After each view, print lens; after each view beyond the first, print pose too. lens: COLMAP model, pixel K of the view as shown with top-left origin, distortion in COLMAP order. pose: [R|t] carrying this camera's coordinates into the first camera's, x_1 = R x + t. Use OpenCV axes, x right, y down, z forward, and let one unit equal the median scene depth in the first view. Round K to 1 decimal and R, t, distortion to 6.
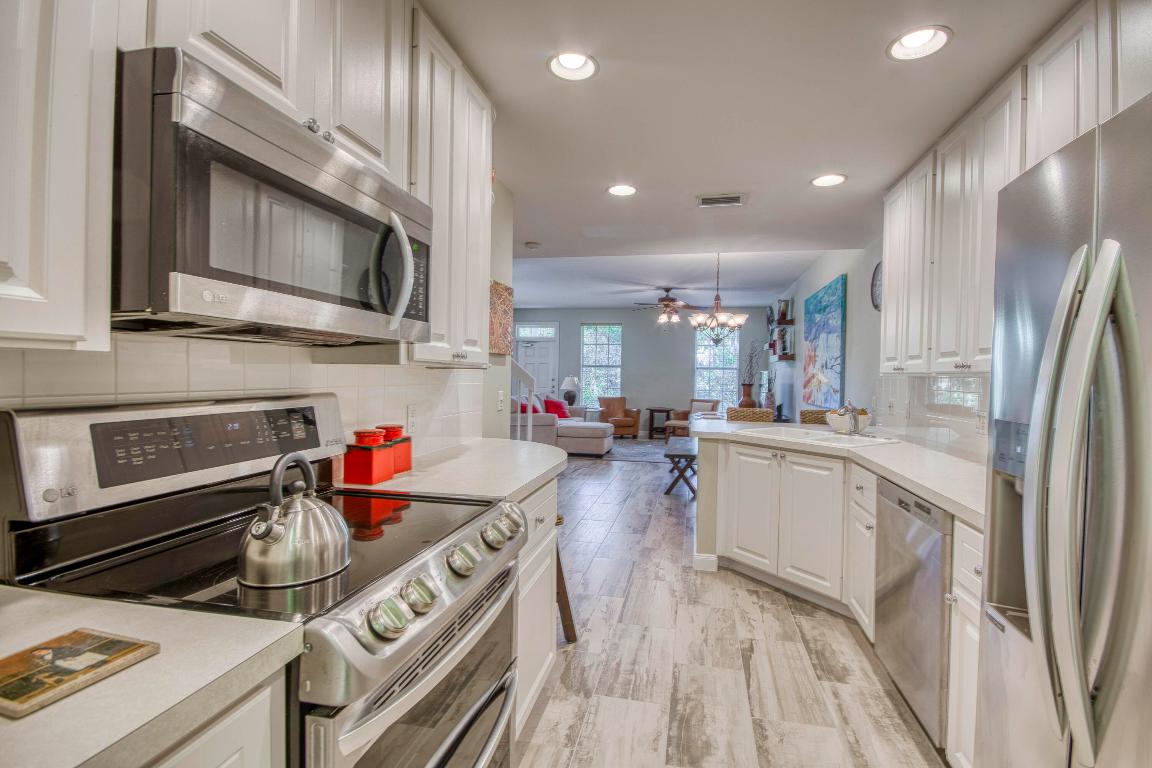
lens RADIAL K [[518.5, 0, 607.9], [0, 518.5, 380.8], [0, 0, 1]] dist [-0.000352, 0.000009]
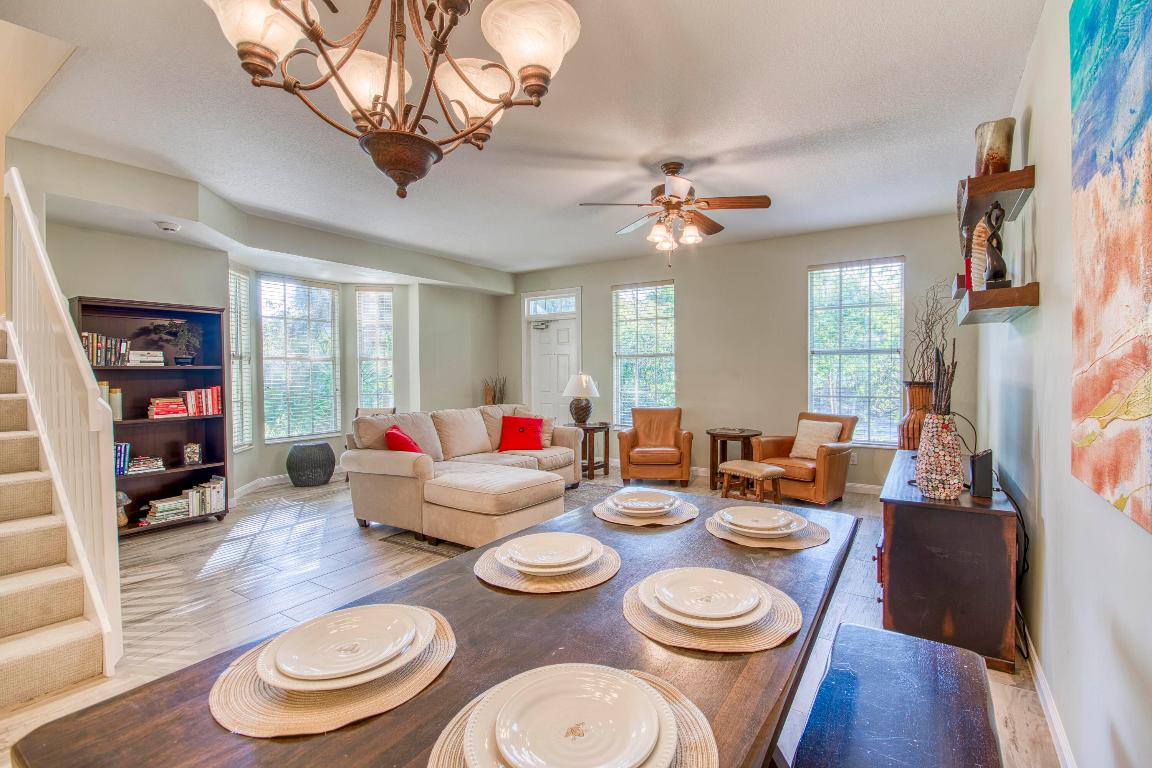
lens RADIAL K [[518.5, 0, 607.9], [0, 518.5, 380.8], [0, 0, 1]] dist [-0.000352, 0.000009]
pose [[0.927861, -0.013592, -0.372679, 0.178361], [0.015957, 0.999867, 0.003261, -0.002005], [0.372586, -0.008973, 0.927954, 0.467130]]
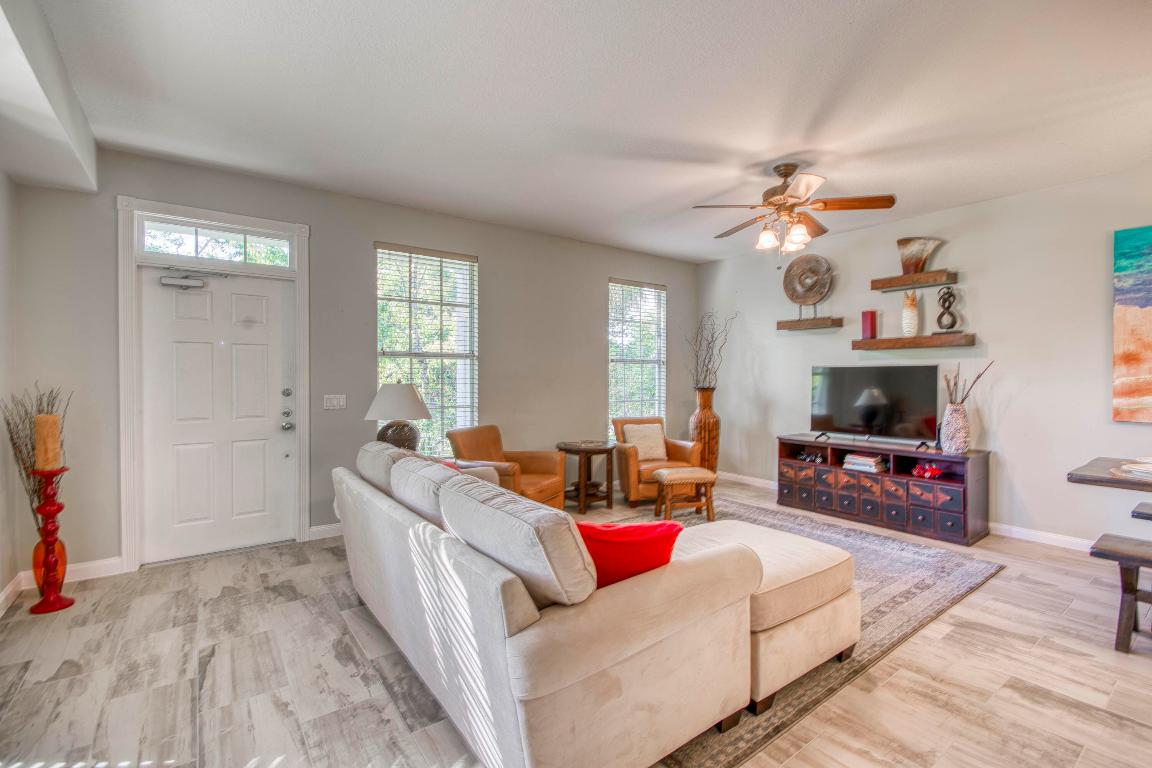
lens RADIAL K [[518.5, 0, 607.9], [0, 518.5, 380.8], [0, 0, 1]] dist [-0.000352, 0.000009]
pose [[0.657545, -0.025281, 0.752991, -0.239945], [0.024144, 0.999631, 0.012478, -0.011009], [-0.753028, 0.009975, 0.657913, 0.671076]]
